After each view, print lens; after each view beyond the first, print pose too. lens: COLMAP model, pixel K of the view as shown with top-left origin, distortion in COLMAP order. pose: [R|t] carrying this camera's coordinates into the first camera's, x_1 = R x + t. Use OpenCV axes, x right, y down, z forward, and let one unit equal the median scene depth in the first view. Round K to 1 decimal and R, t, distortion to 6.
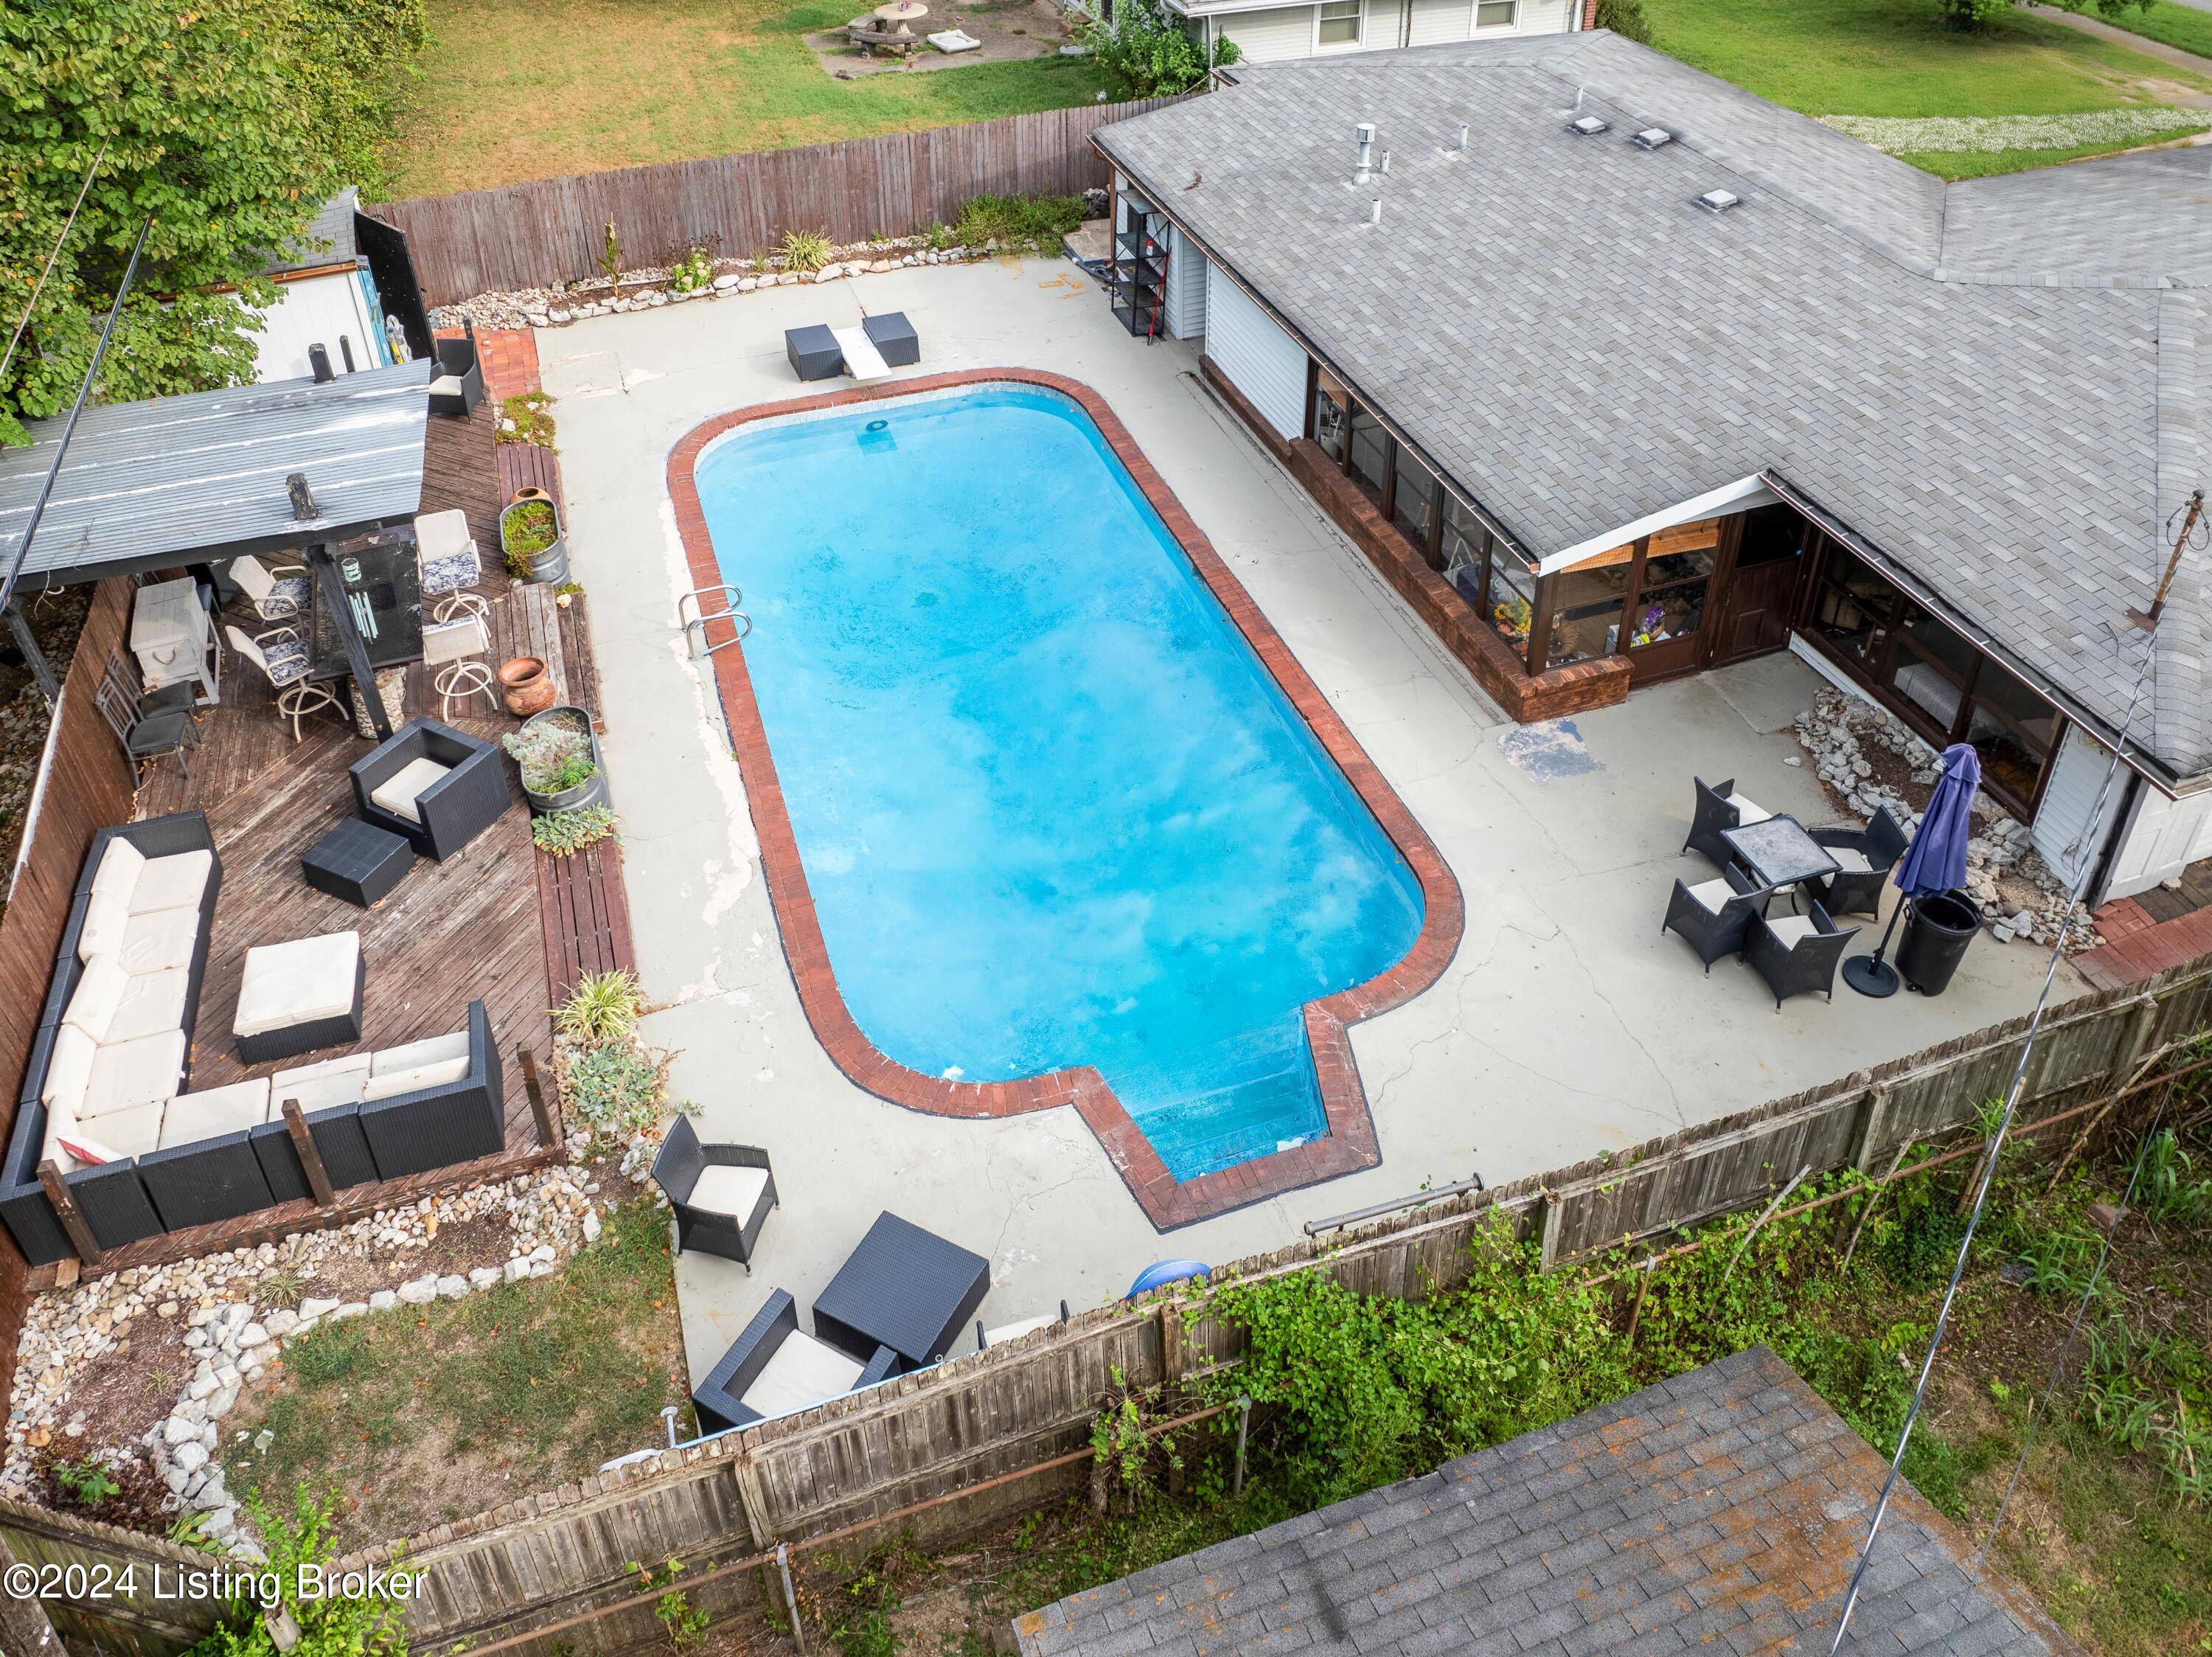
lens RADIAL K [[1777.0, 0, 1107.7], [0, 1777.0, 827.7], [0, 0, 1]] dist [-0.081730, 0.001357]
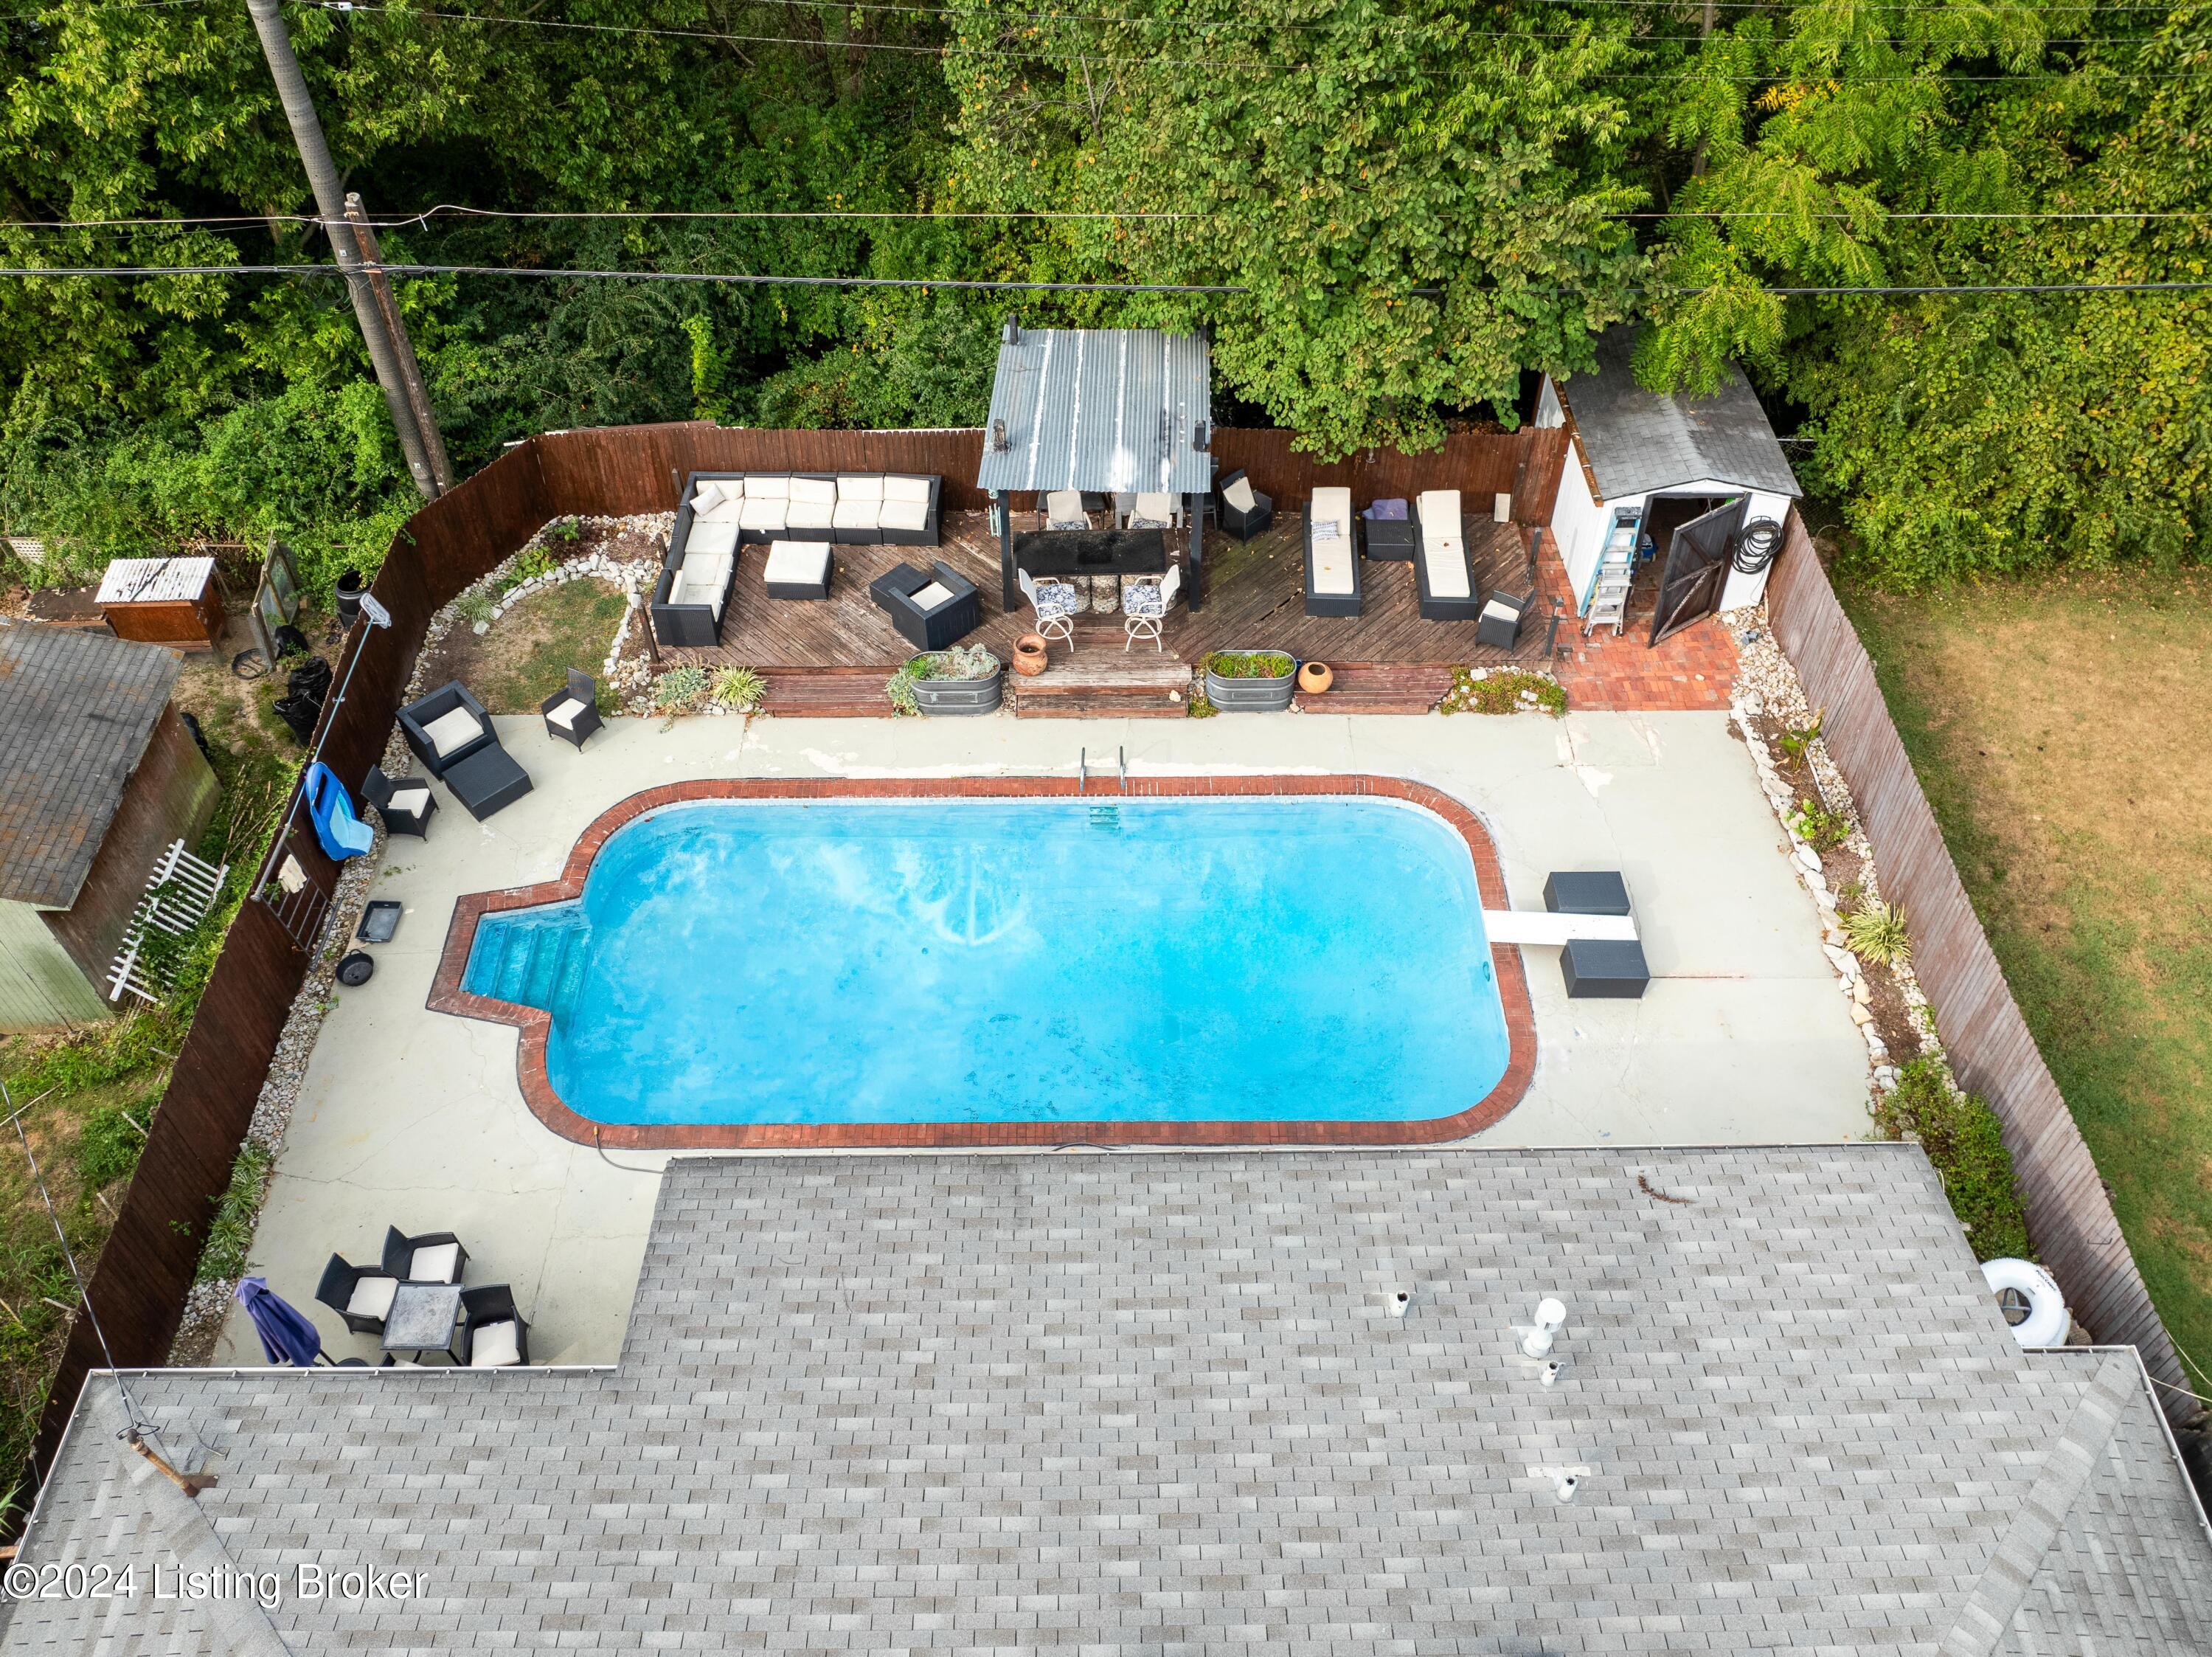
lens RADIAL K [[1777.1, 0, 1106.1], [0, 1777.1, 828.1], [0, 0, 1]] dist [-0.081730, 0.001357]
pose [[-0.368388, 0.690140, -0.622894, 0.736966], [-0.548561, 0.379579, 0.744984, -1.290174], [0.750581, 0.616139, 0.238751, 0.874489]]
